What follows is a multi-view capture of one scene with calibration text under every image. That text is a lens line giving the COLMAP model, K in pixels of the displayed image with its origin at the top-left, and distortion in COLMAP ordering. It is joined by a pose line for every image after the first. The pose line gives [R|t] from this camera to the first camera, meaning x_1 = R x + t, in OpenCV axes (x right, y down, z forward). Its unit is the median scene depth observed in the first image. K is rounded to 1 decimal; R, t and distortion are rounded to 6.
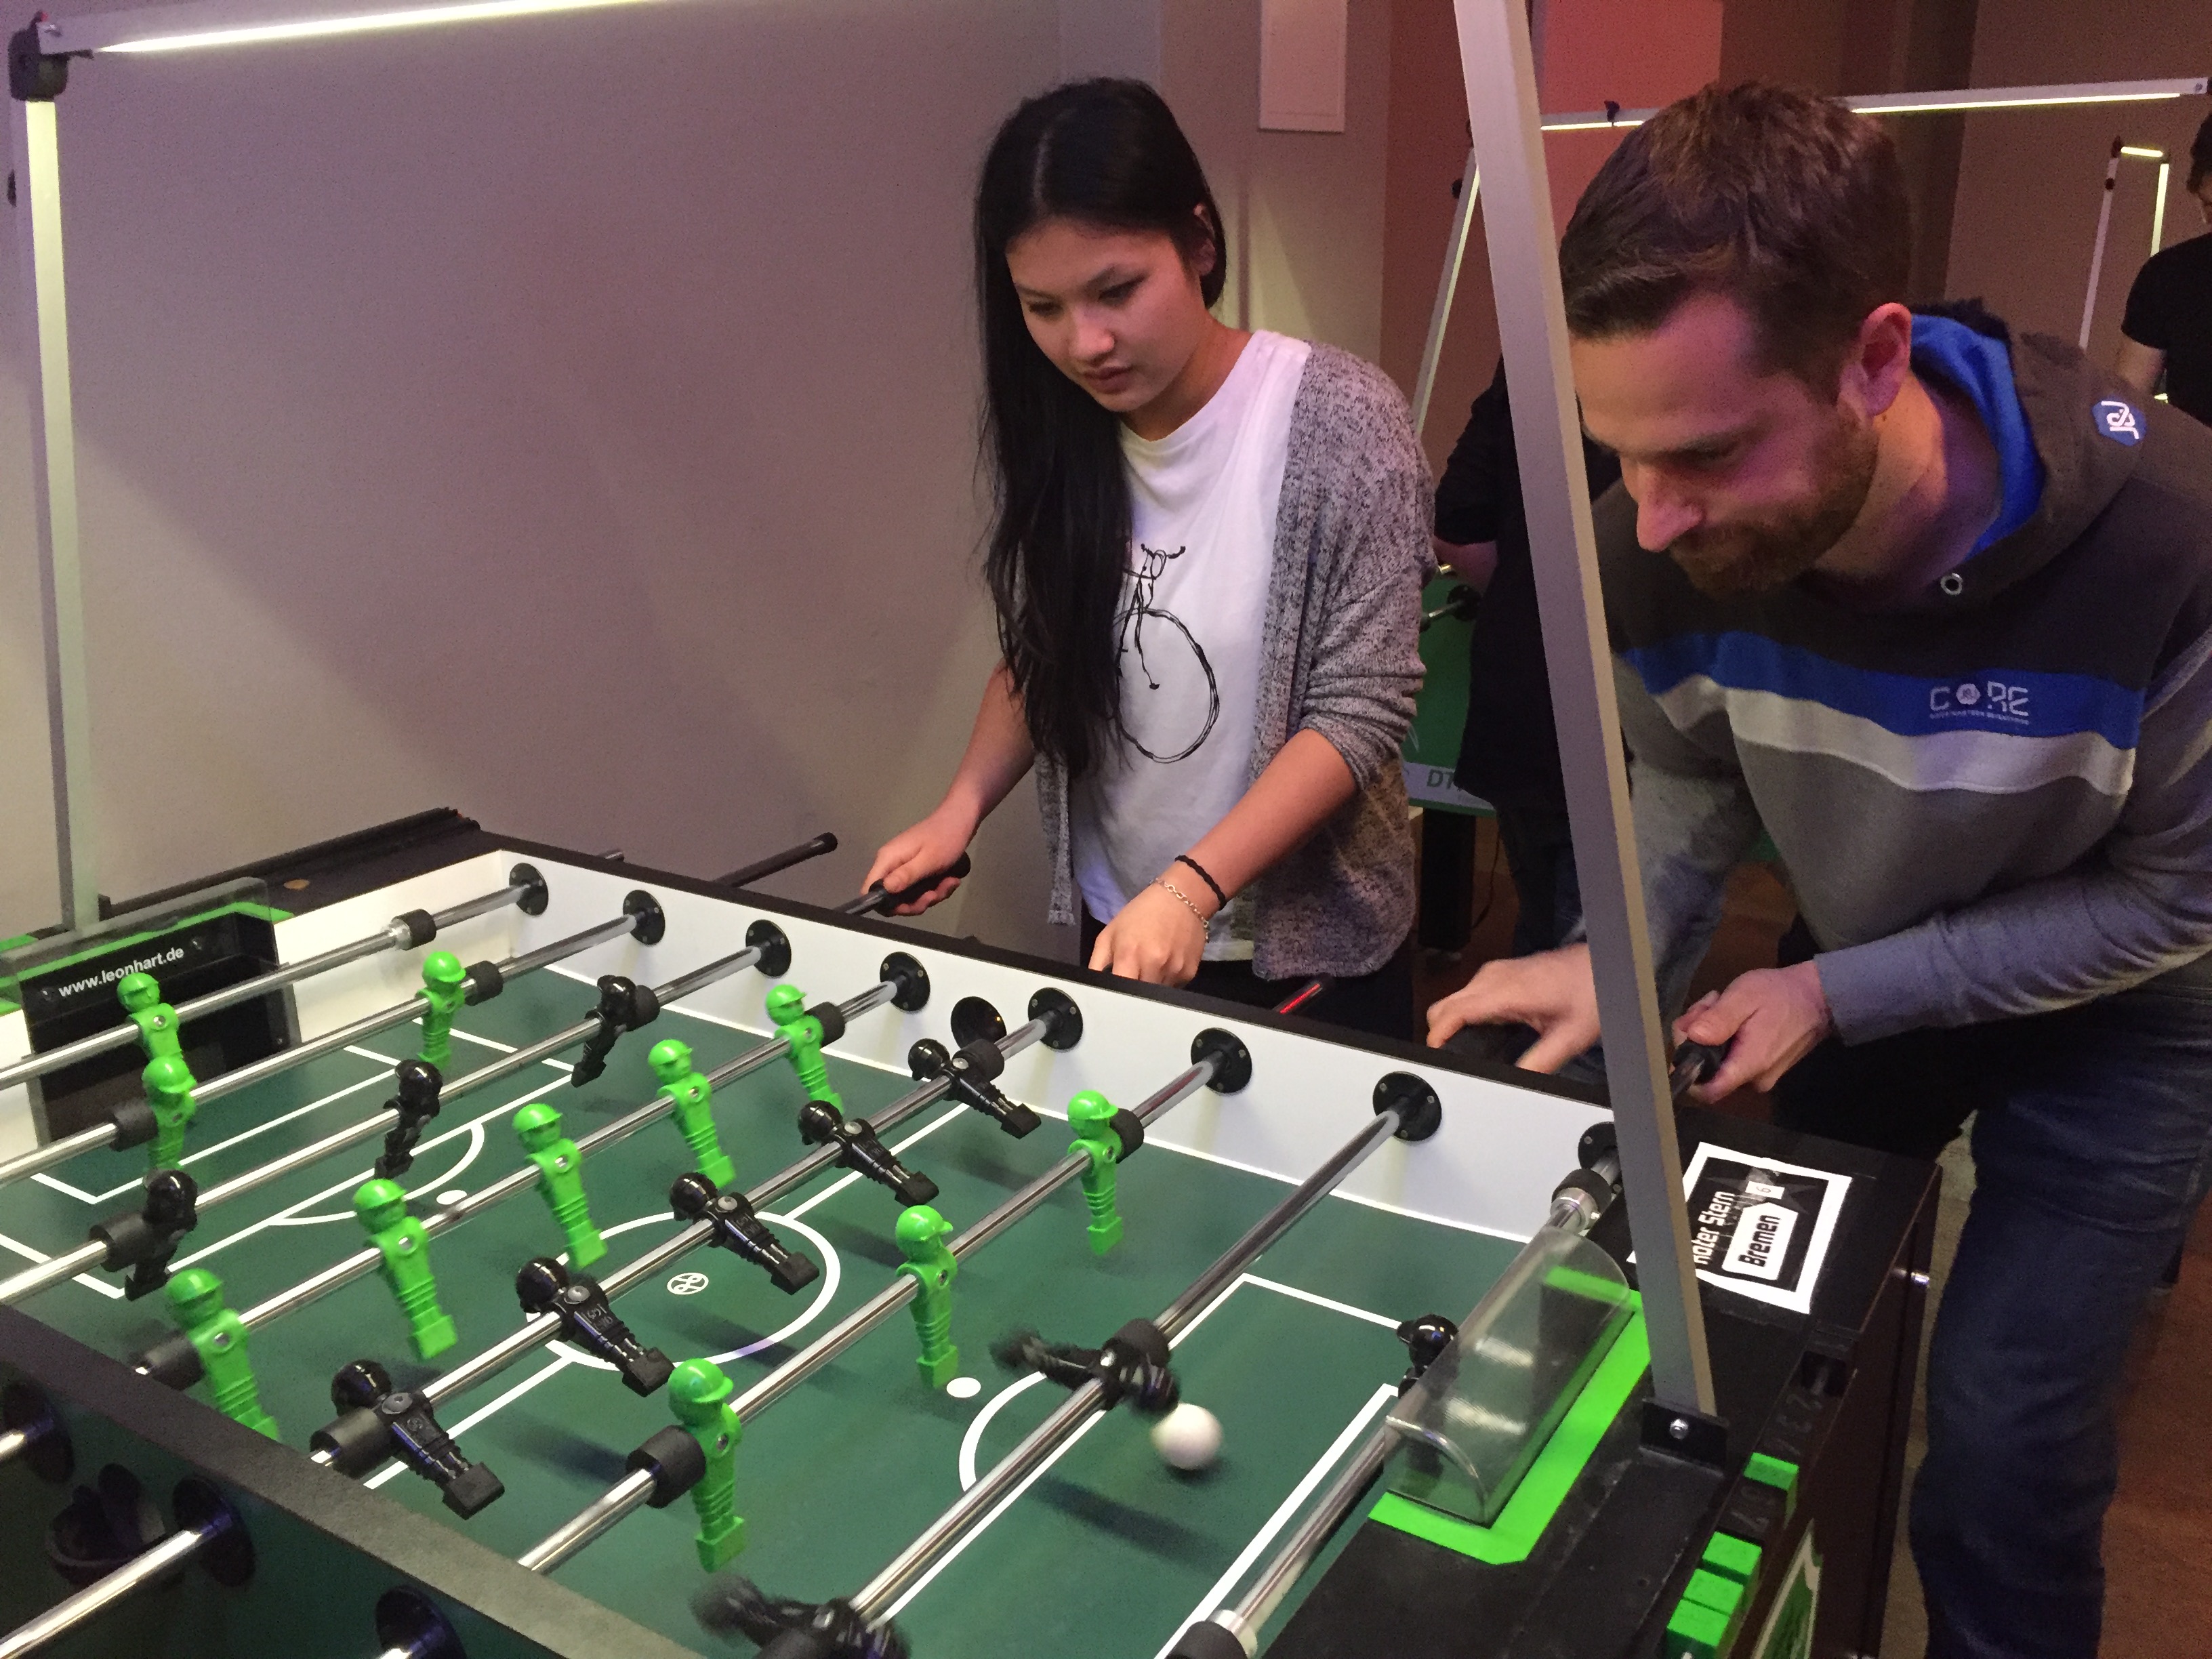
lens RADIAL K [[1866.0, 0, 1110.4], [0, 1866.0, 769.1], [0, 0, 1]] dist [0.079259, -0.126779]
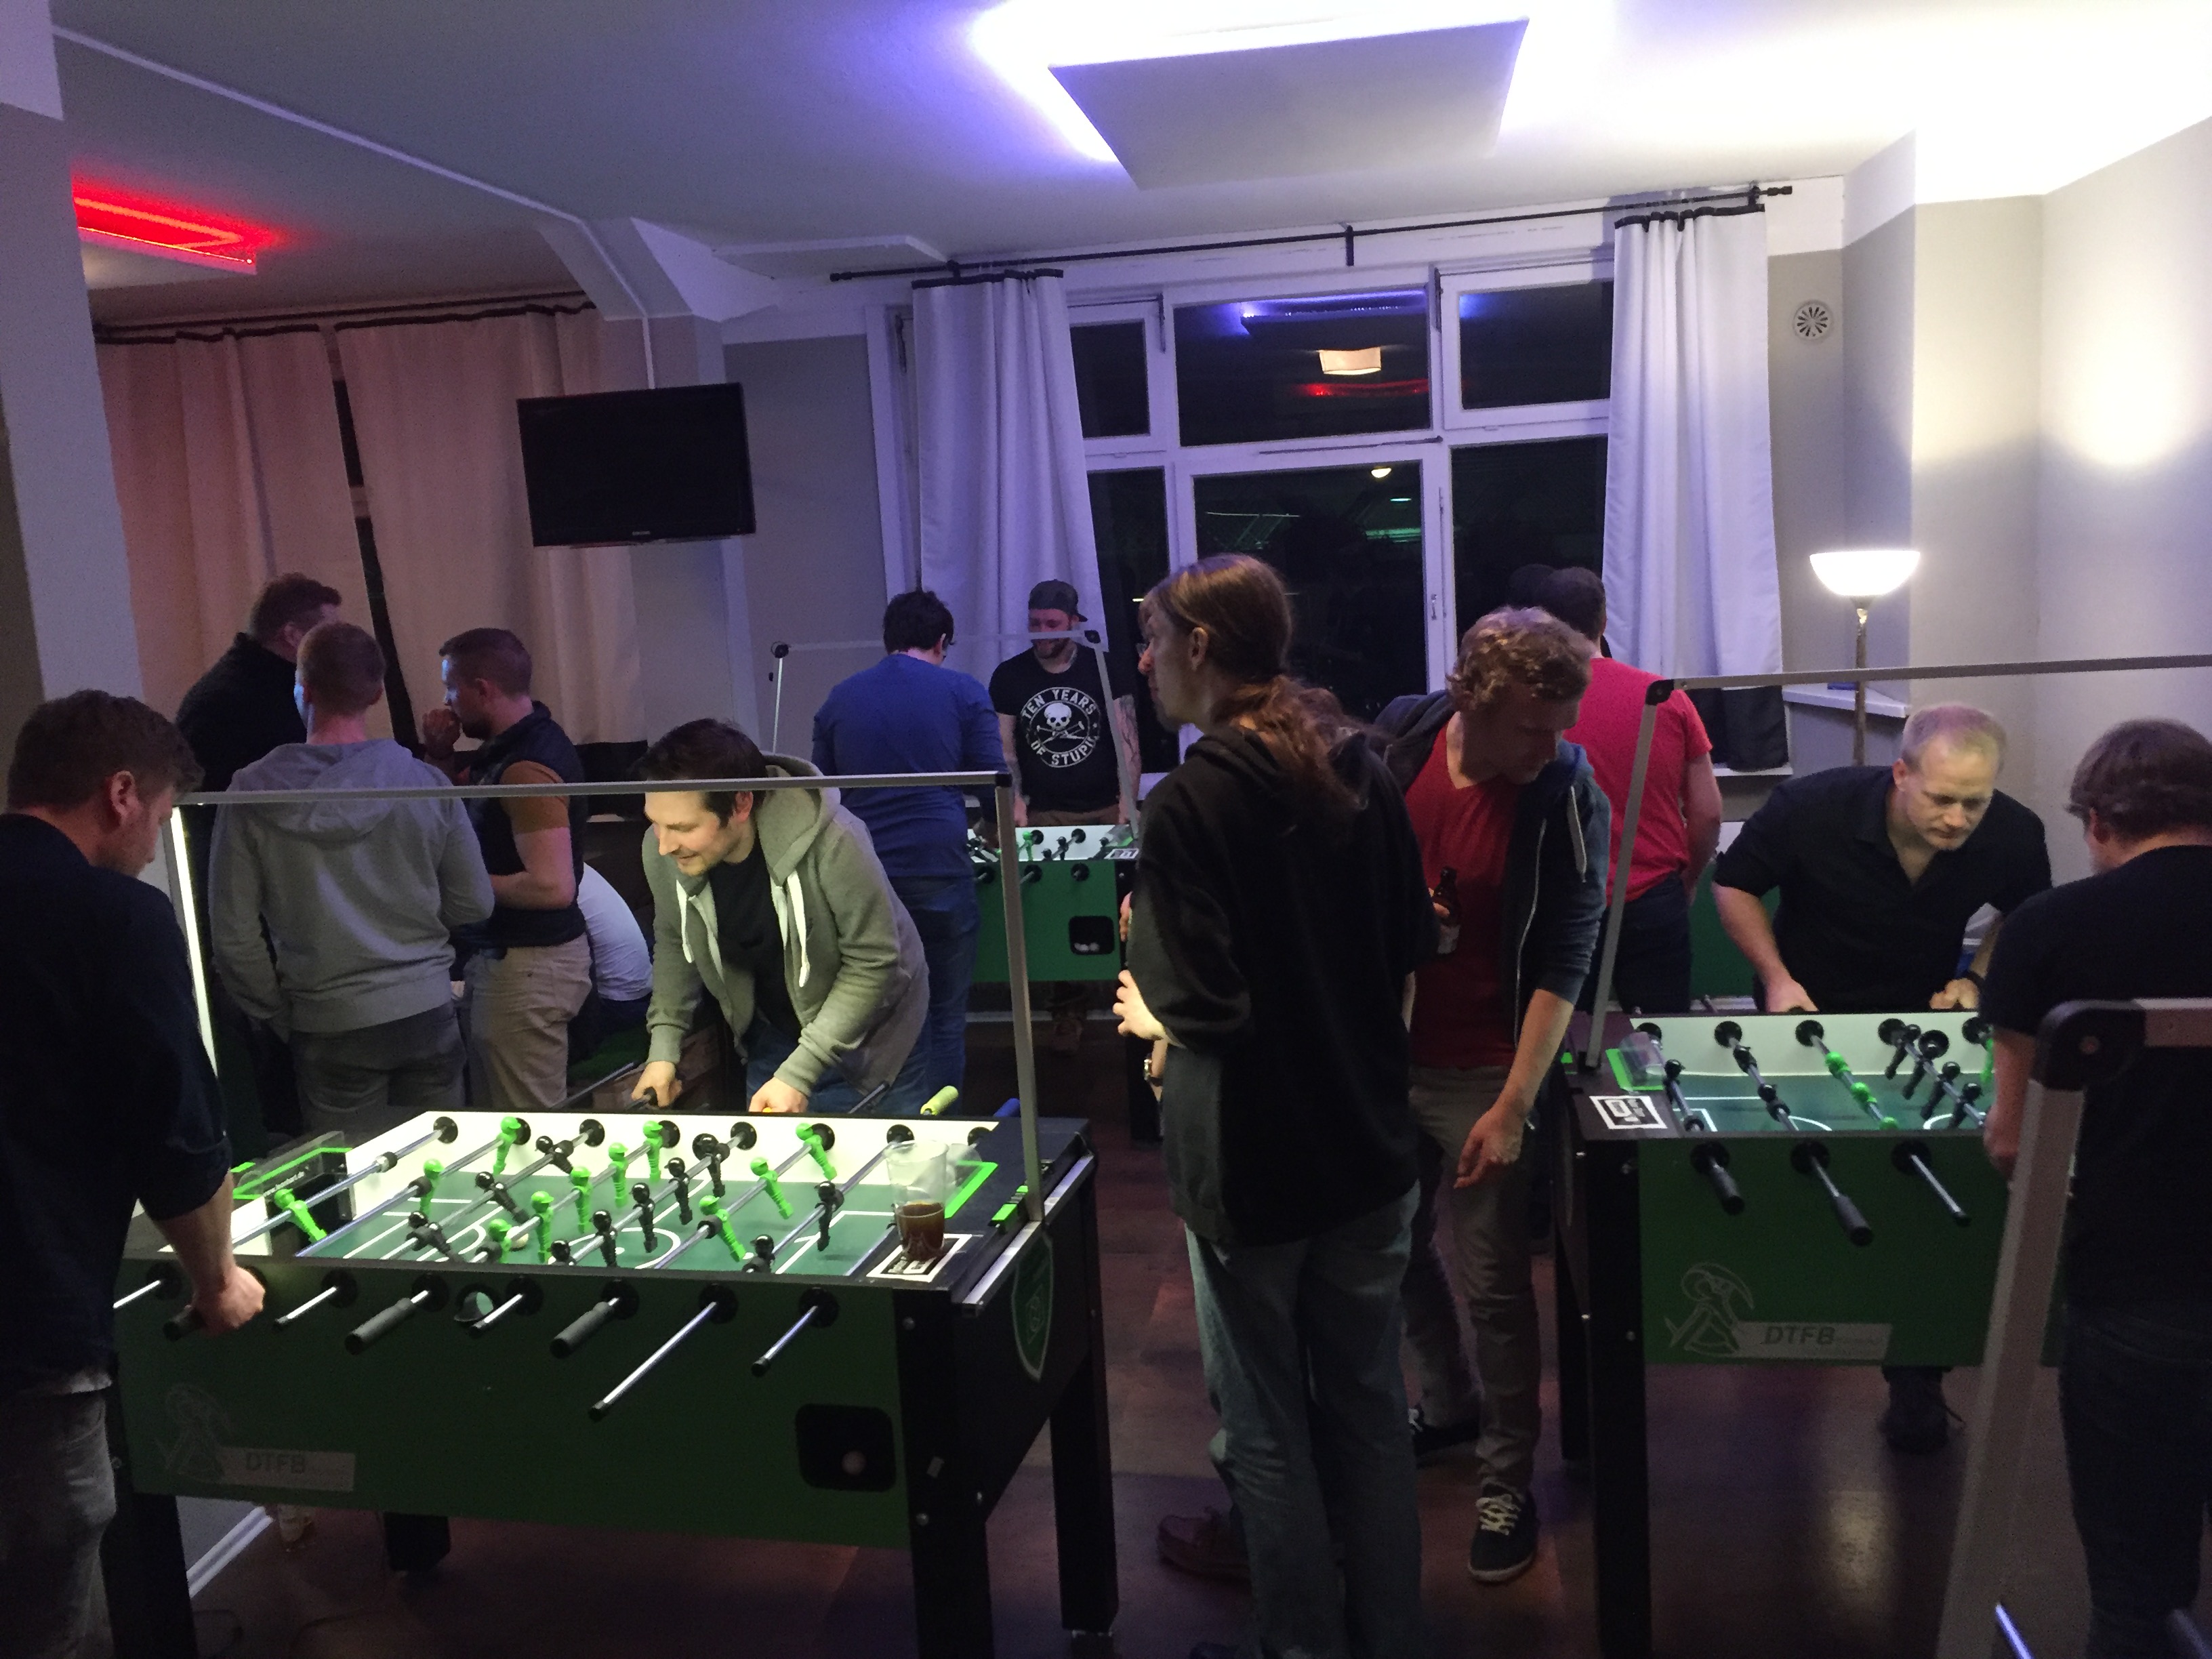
lens RADIAL K [[1866.0, 0, 1110.4], [0, 1866.0, 769.1], [0, 0, 1]] dist [0.079259, -0.126779]
pose [[0.938094, -0.082805, 0.336337, -0.331427], [0.135754, 0.981216, -0.137066, 0.066689], [-0.318670, 0.174240, 0.931714, -1.318572]]
